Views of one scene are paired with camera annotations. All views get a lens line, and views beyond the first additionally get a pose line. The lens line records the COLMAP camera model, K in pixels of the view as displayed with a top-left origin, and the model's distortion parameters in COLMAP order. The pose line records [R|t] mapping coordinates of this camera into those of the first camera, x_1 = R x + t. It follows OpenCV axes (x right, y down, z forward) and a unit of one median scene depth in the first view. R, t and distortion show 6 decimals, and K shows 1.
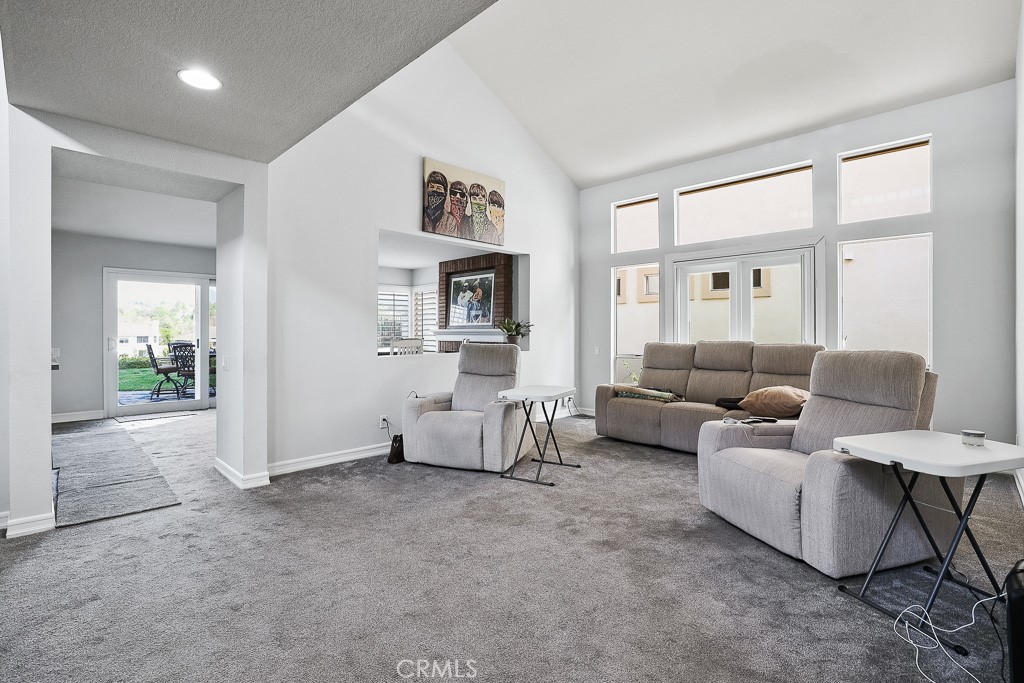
lens RADIAL K [[480.3, 0, 503.0], [0, 480.3, 331.2], [0, 0, 1]] dist [-0.017739, 0.000320]
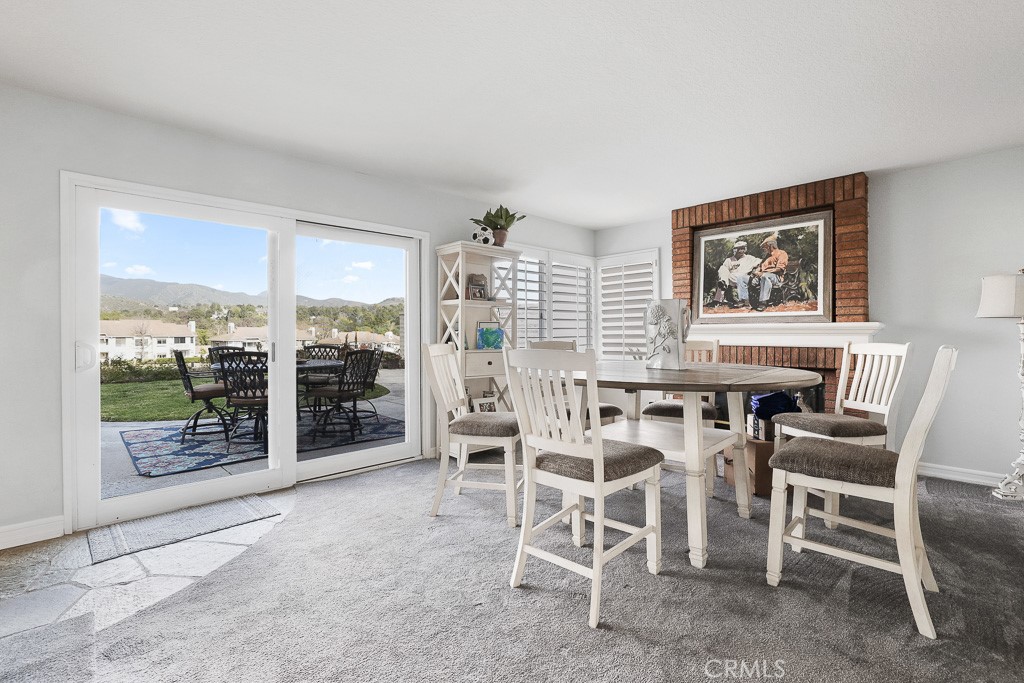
lens RADIAL K [[447.5, 0, 510.9], [0, 447.5, 336.4], [0, 0, 1]] dist [-0.021840, 0.000313]
pose [[0.999974, -0.000007, -0.007211, -0.331761], [0.000077, 0.999953, 0.009727, 0.005051], [0.007210, -0.009727, 0.999927, 0.461099]]
